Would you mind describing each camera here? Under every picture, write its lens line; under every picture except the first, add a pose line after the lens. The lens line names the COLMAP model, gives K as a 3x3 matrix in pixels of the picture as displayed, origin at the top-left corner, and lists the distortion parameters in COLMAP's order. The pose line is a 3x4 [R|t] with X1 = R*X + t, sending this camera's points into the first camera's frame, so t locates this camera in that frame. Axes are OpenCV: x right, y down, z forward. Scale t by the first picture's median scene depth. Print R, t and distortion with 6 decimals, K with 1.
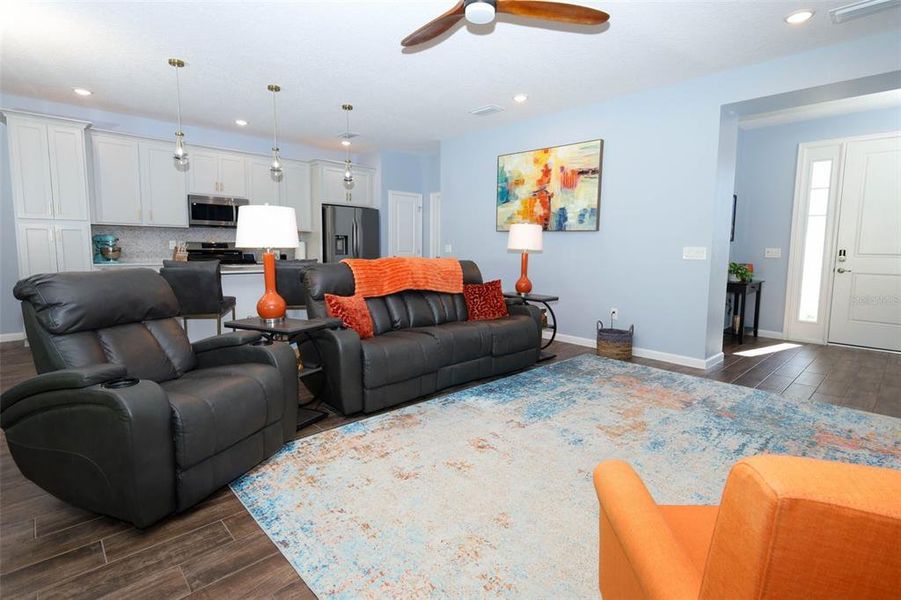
lens RADIAL K [[439.5, 0, 466.8], [0, 439.5, 308.0], [0, 0, 1]] dist [0.000872, 0.000215]
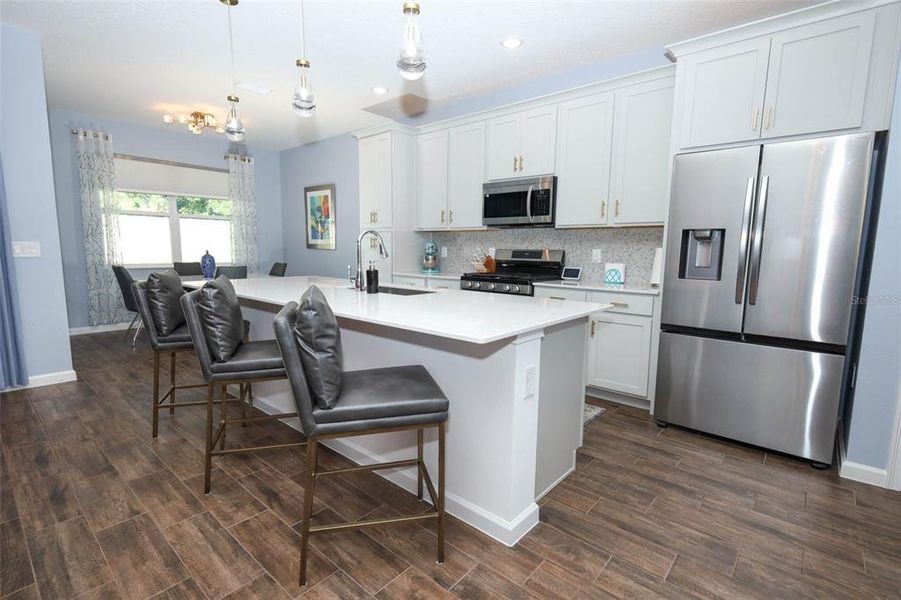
lens RADIAL K [[430.6, 0, 455.2], [0, 430.6, 303.0], [0, 0, 1]] dist [0.004202, 0.000263]
pose [[0.080817, 0.116905, -0.989849, 0.085638], [-0.150134, 0.983195, 0.103861, -0.146837], [0.985357, 0.140217, 0.097011, 1.016576]]
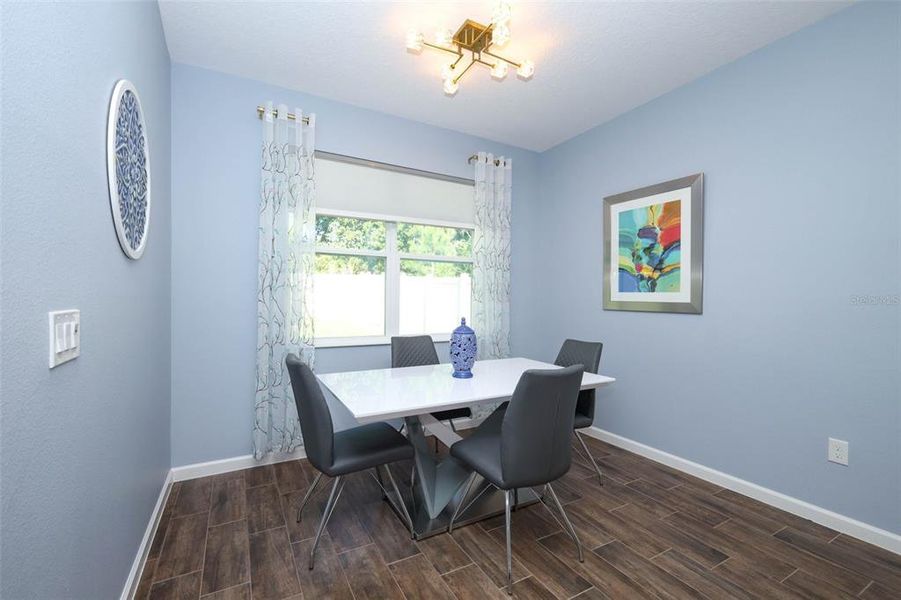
lens RADIAL K [[373.4, 0, 438.0], [0, 373.4, 301.4], [0, 0, 1]] dist [0.000355, -0.000015]
pose [[-0.281319, -0.012619, -0.959531, -0.586182], [-0.145702, 0.988882, 0.029712, -0.101278], [0.948489, 0.148164, -0.280030, 0.607273]]
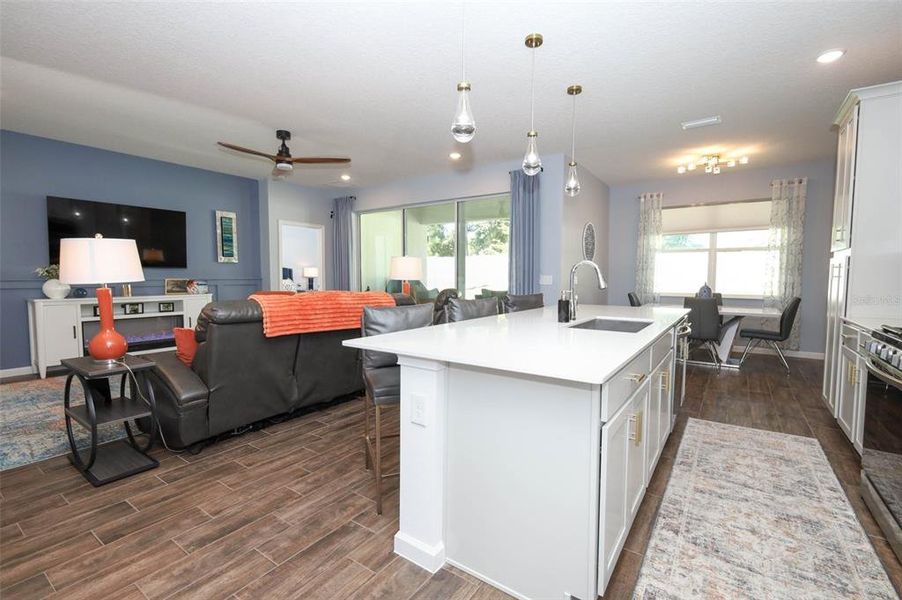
lens RADIAL K [[403.4, 0, 452.9], [0, 403.4, 298.0], [0, 0, 1]] dist [0.001659, -0.000401]
pose [[-0.984720, -0.005449, -0.174060, -0.193413], [-0.039486, 0.980464, 0.192696, -0.205215], [0.169609, 0.196625, -0.965697, 1.391333]]
